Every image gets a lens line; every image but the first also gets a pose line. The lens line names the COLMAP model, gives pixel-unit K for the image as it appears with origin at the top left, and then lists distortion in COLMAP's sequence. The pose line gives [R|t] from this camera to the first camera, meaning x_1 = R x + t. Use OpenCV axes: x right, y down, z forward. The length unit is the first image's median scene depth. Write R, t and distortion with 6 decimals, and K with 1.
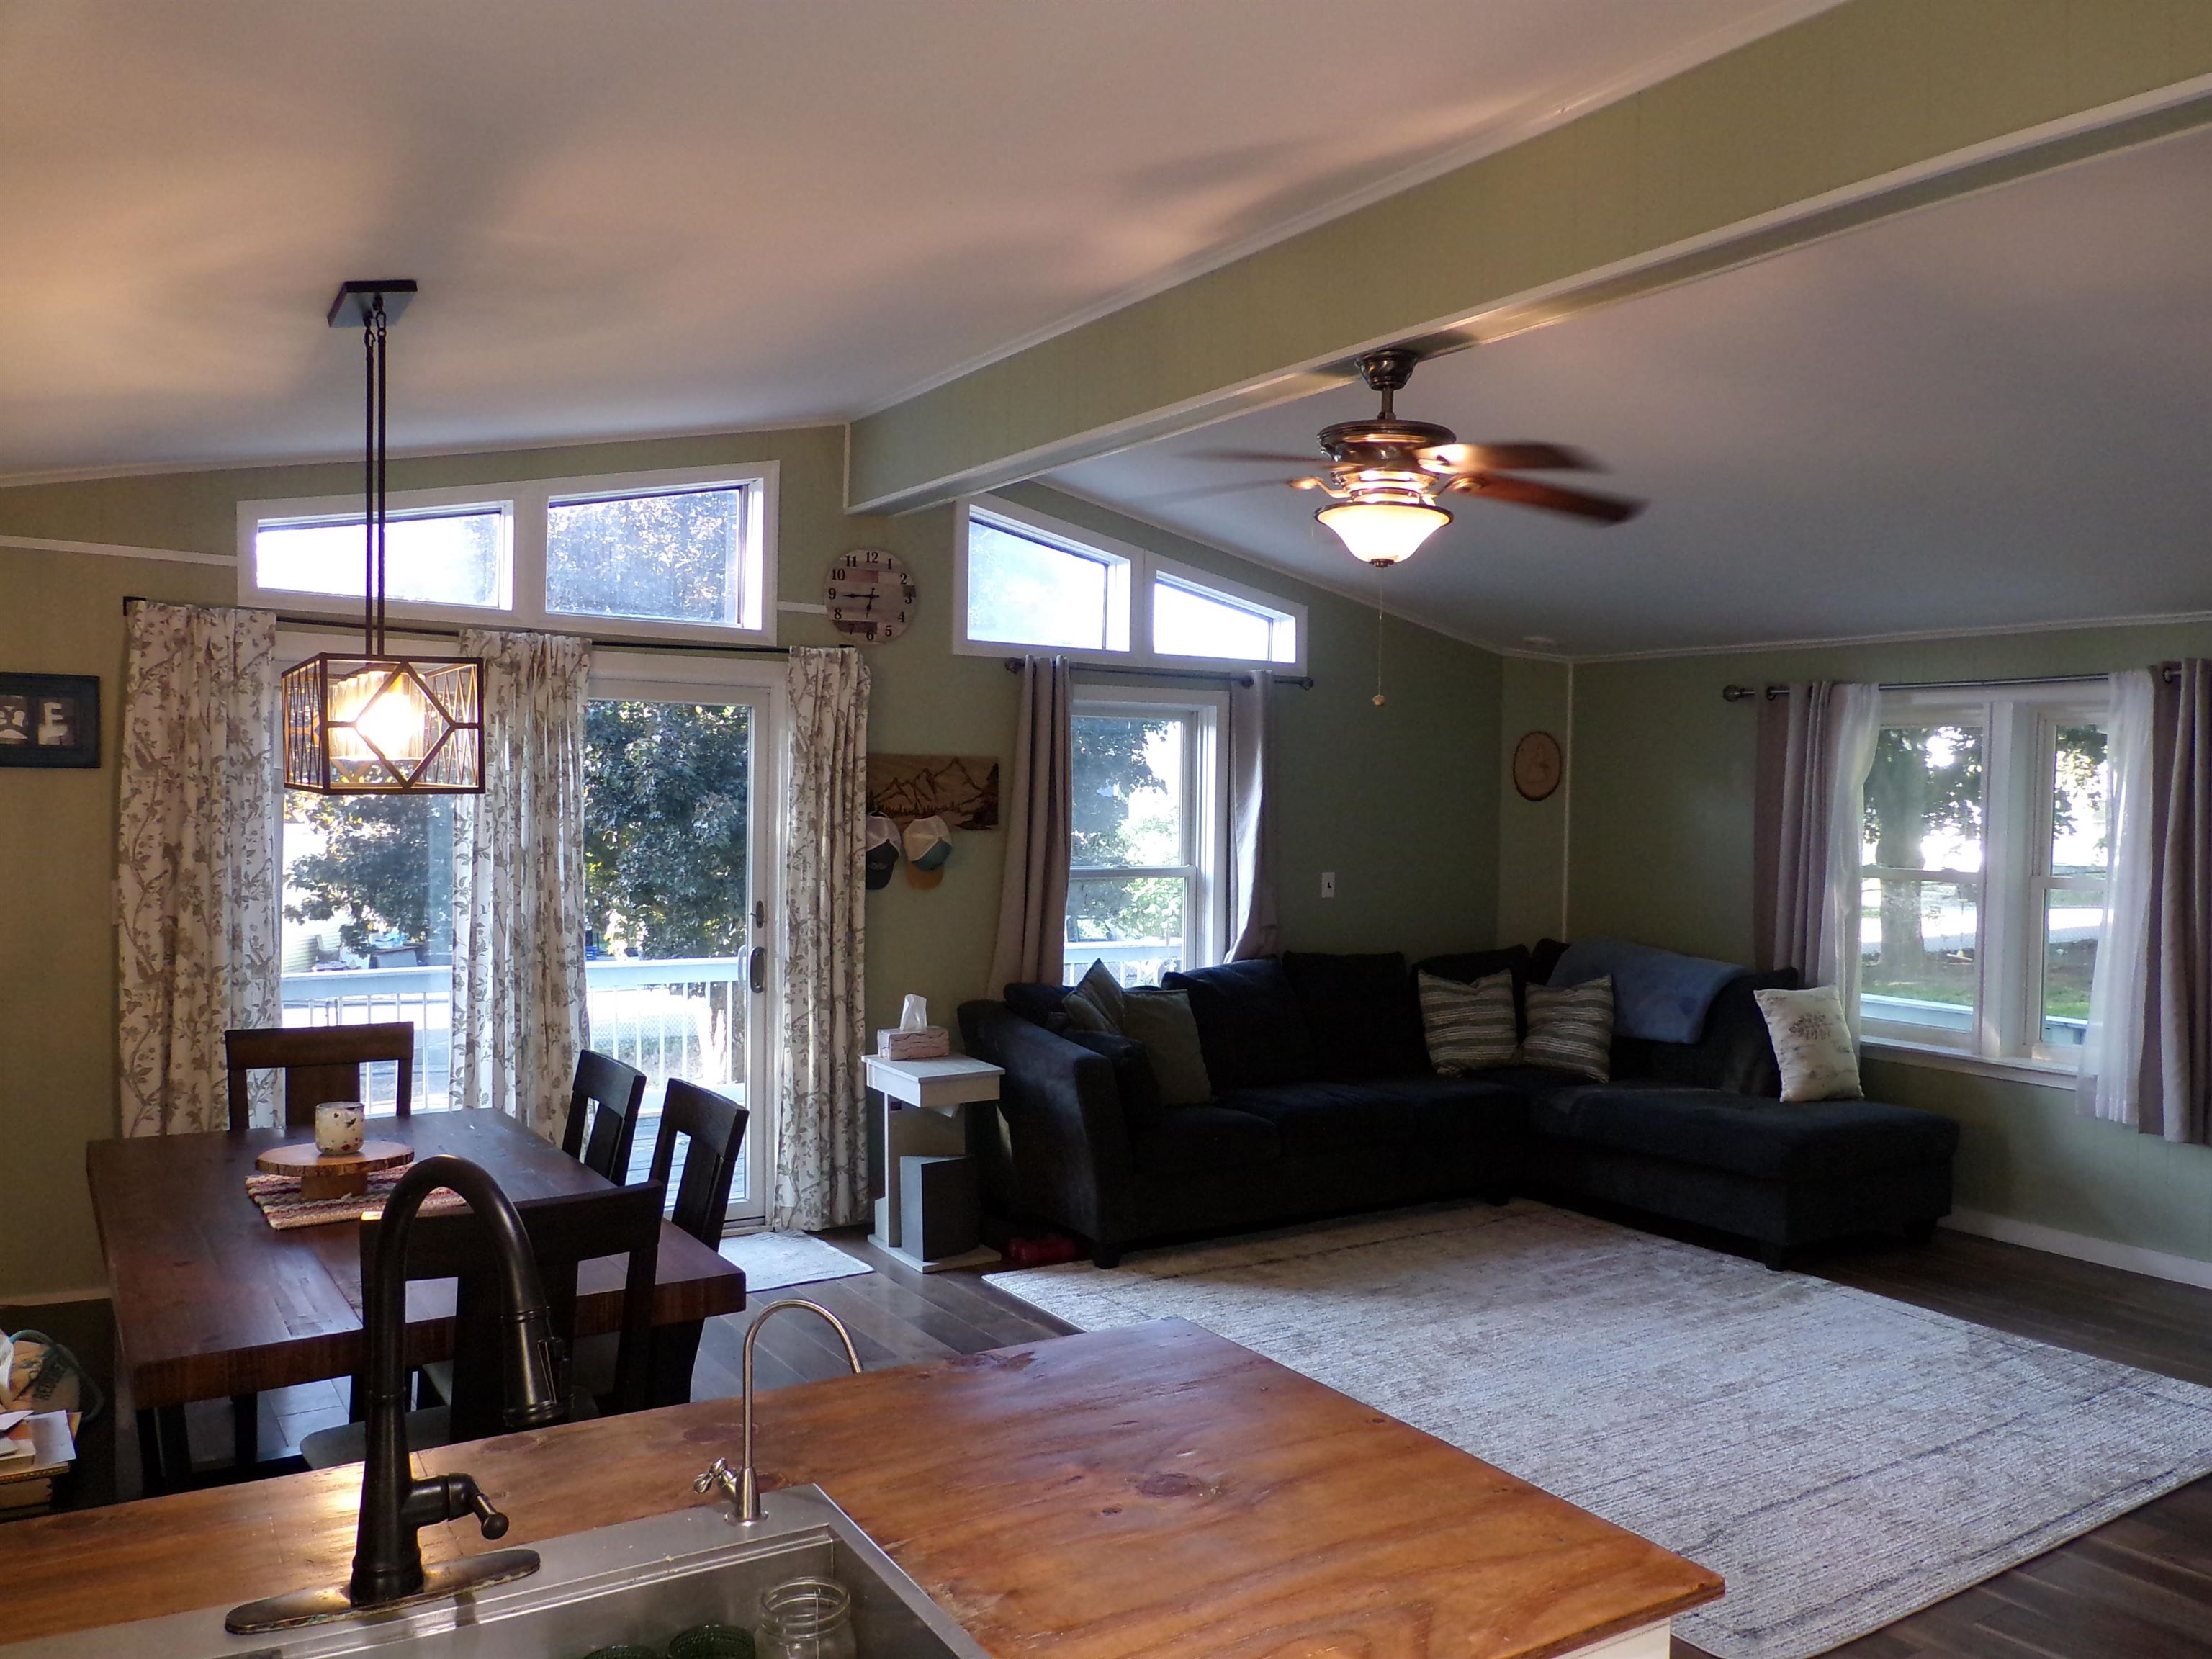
lens RADIAL K [[1692.3, 0, 1141.1], [0, 1692.3, 854.2], [0, 0, 1]] dist [-0.028958, 0.004681]
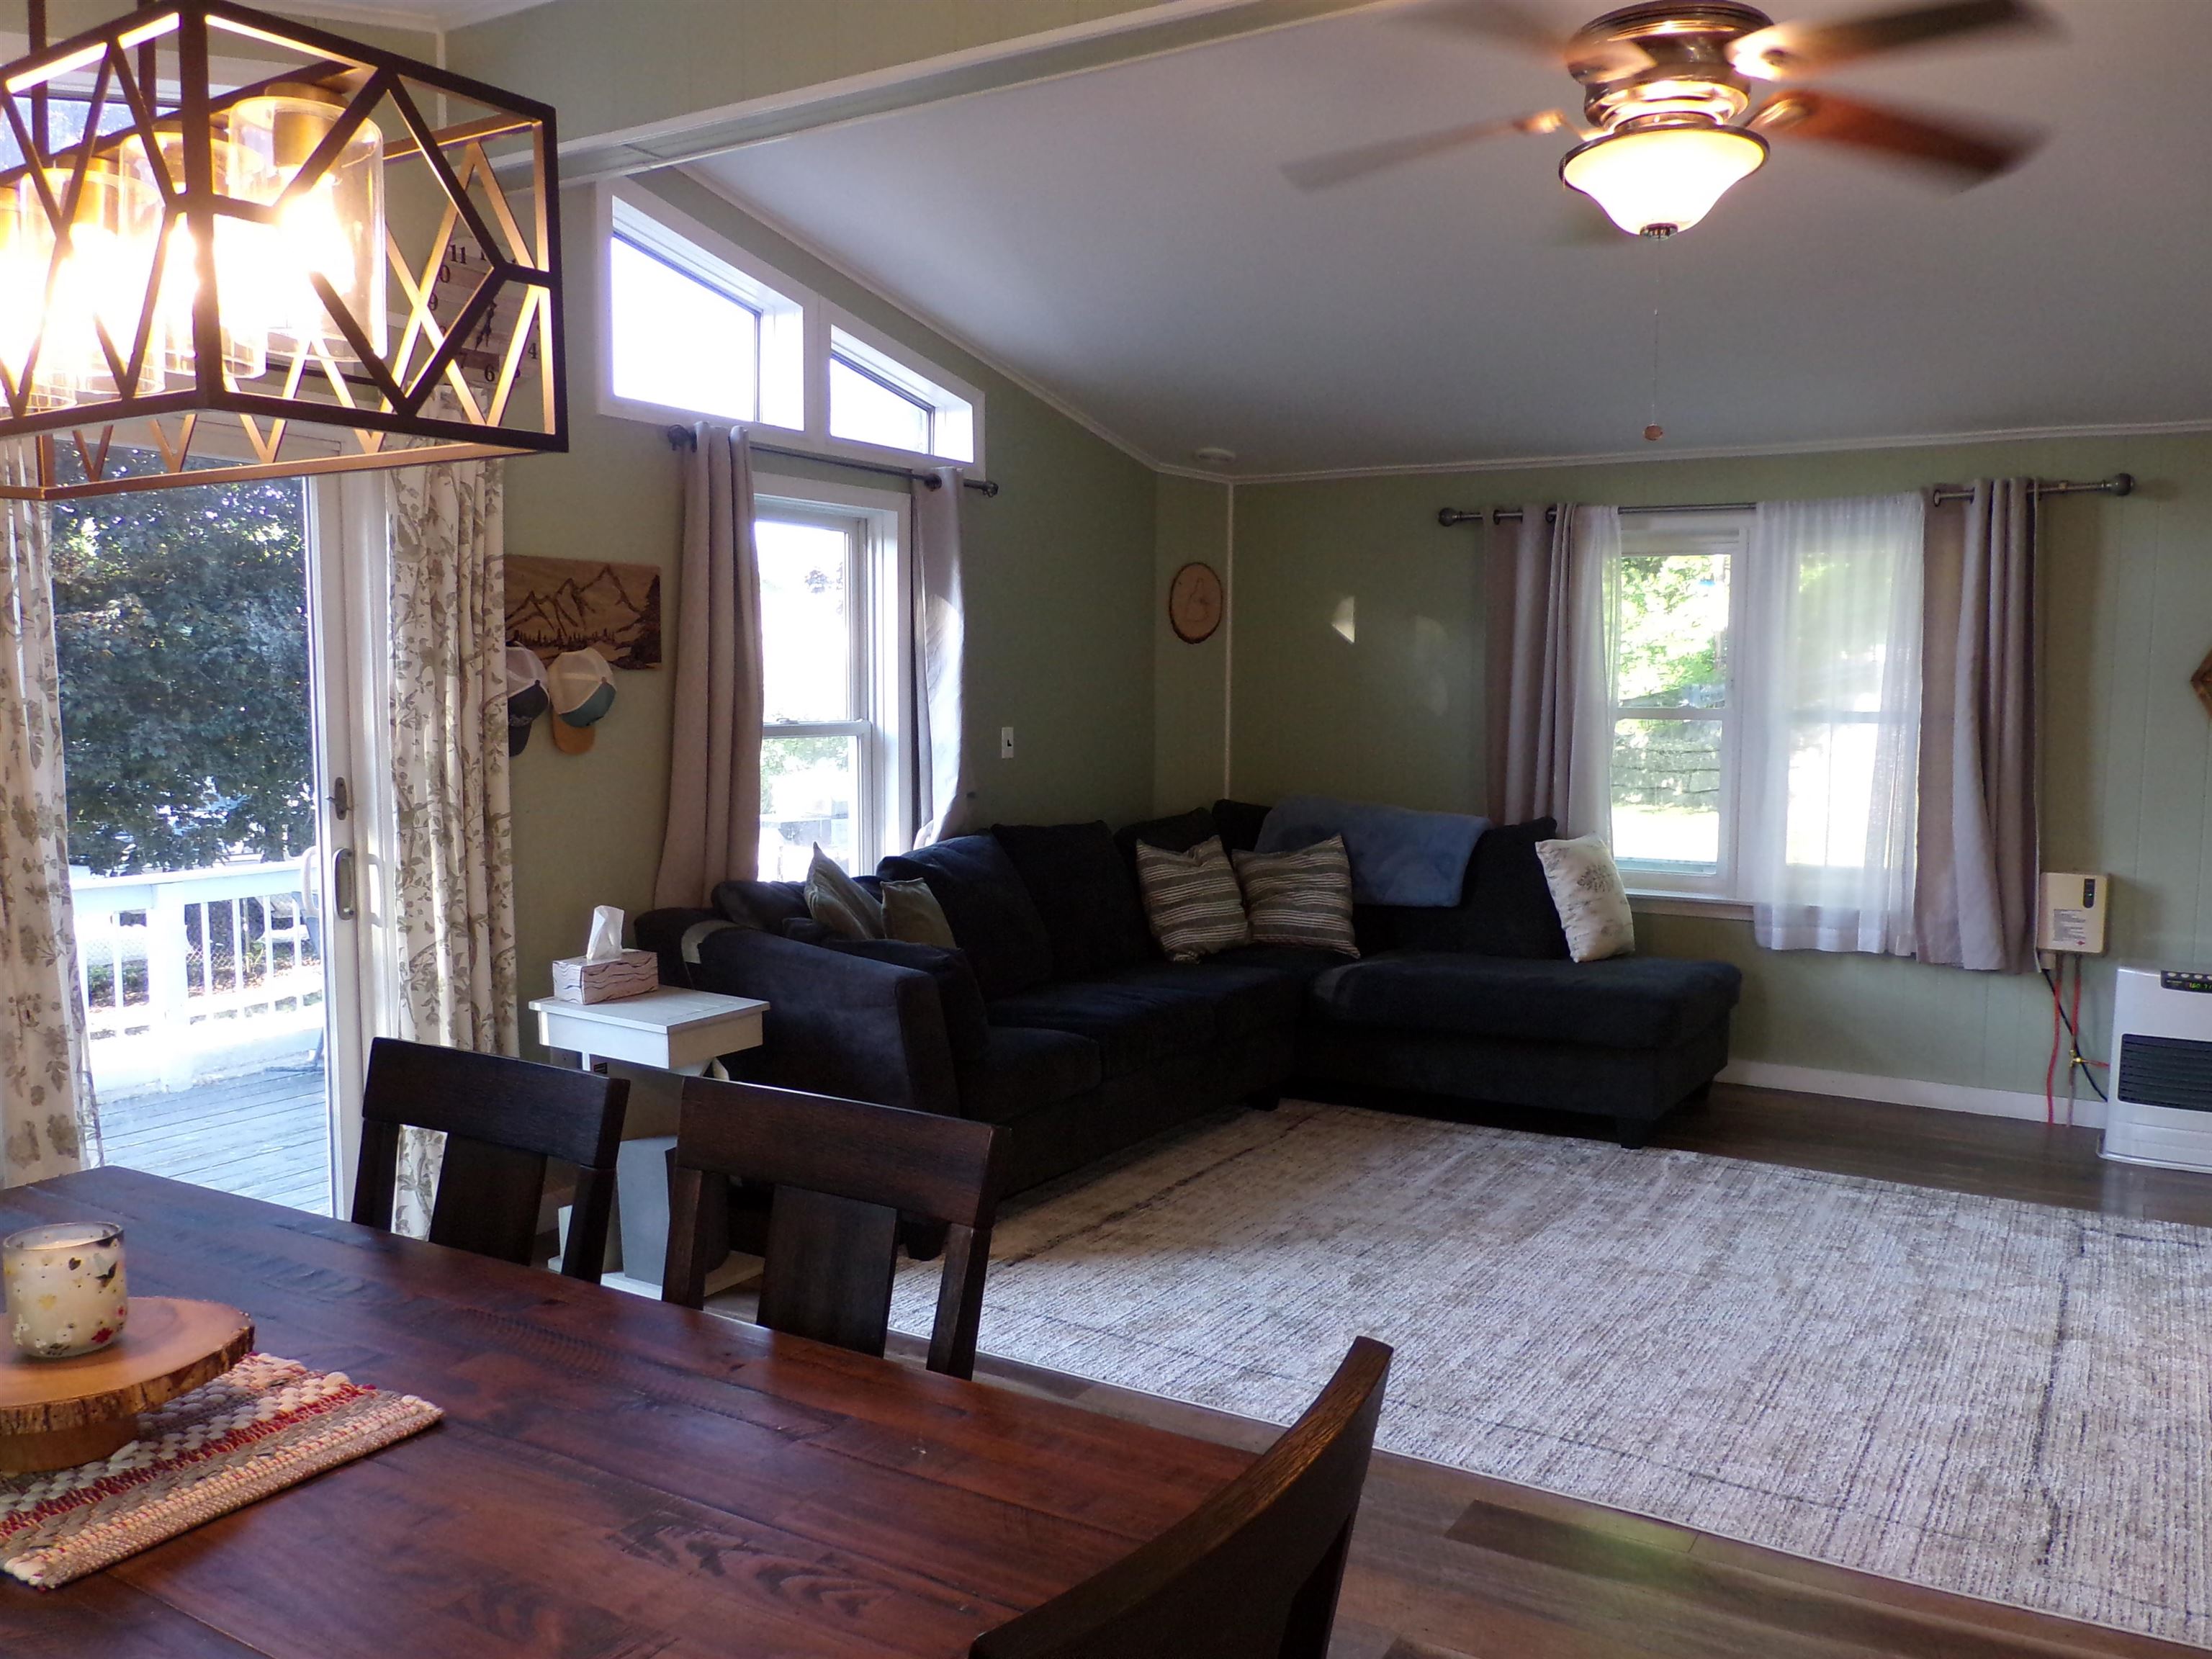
lens RADIAL K [[1724.1, 0, 1150.4], [0, 1724.1, 828.0], [0, 0, 1]] dist [-0.009651, -0.005337]
pose [[0.900163, -0.045342, 0.433186, -0.228232], [0.022591, 0.998088, 0.057526, 0.015888], [-0.434966, -0.041996, 0.899467, 0.269109]]
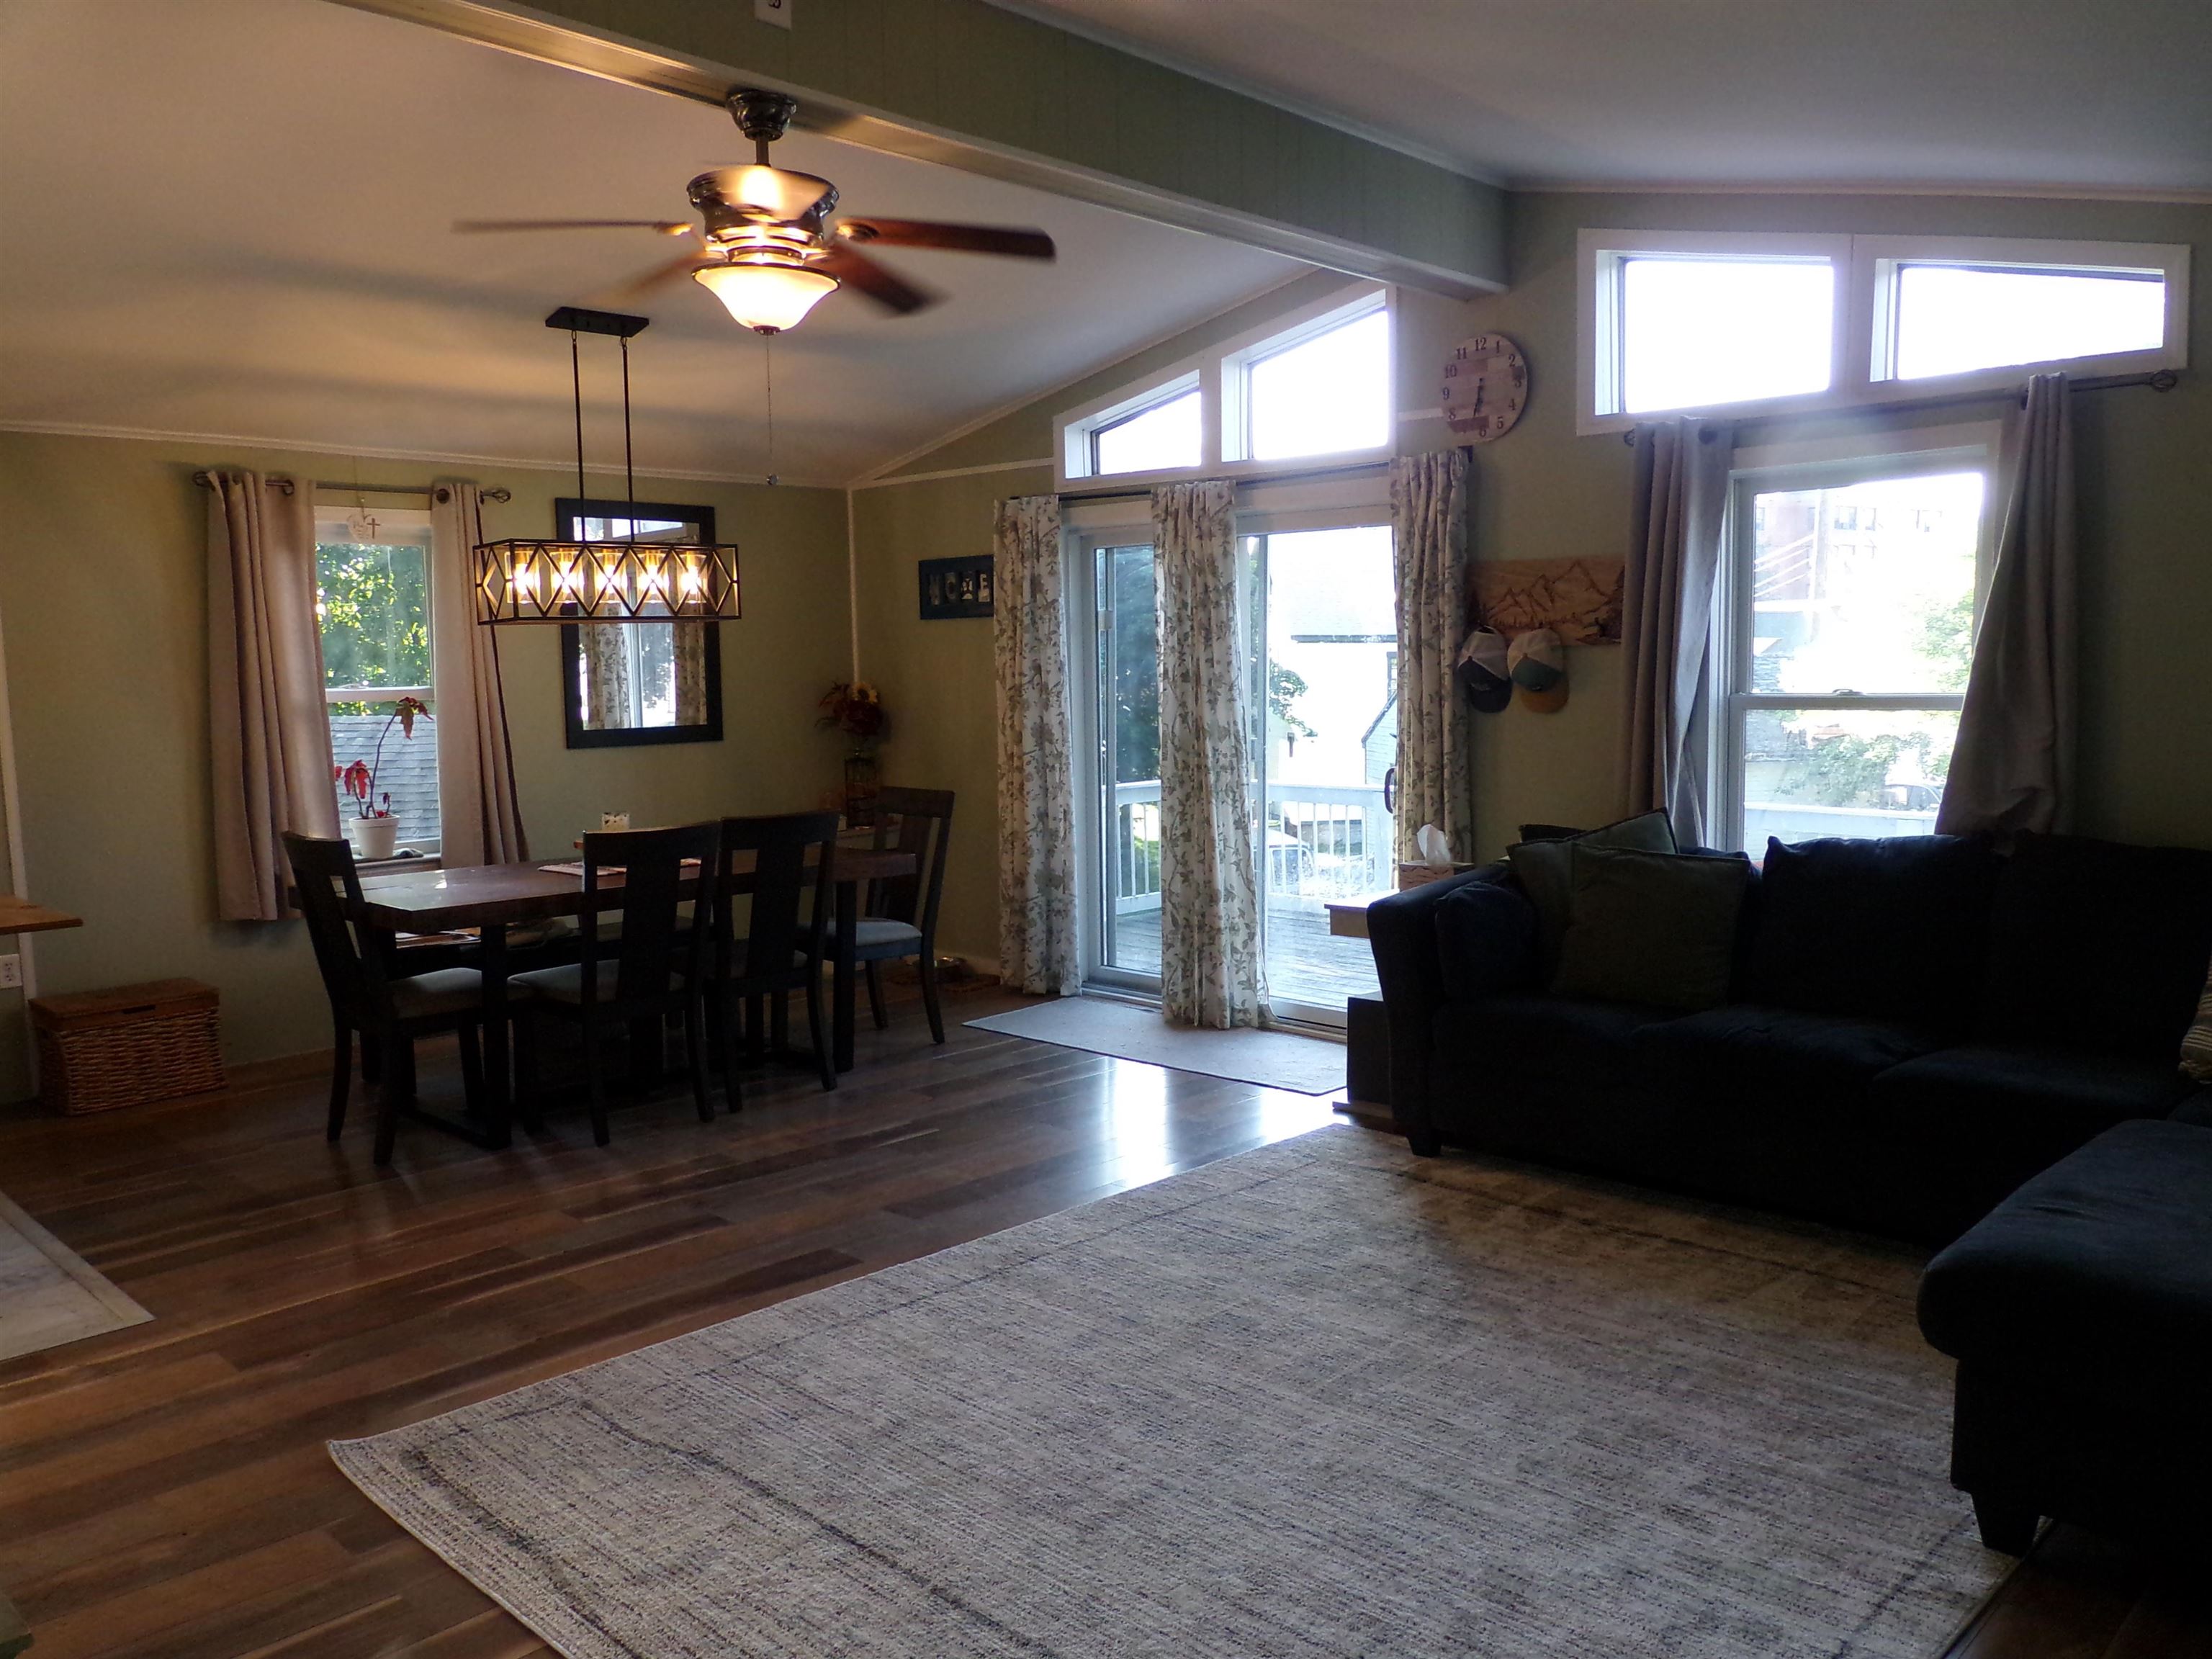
lens RADIAL K [[1692.3, 0, 1141.1], [0, 1692.3, 854.2], [0, 0, 1]] dist [-0.028958, 0.004681]
pose [[0.227658, 0.096864, -0.968911, 0.700512], [-0.008074, 0.995194, 0.097594, 0.009701], [0.973708, -0.014395, 0.227345, 0.612973]]
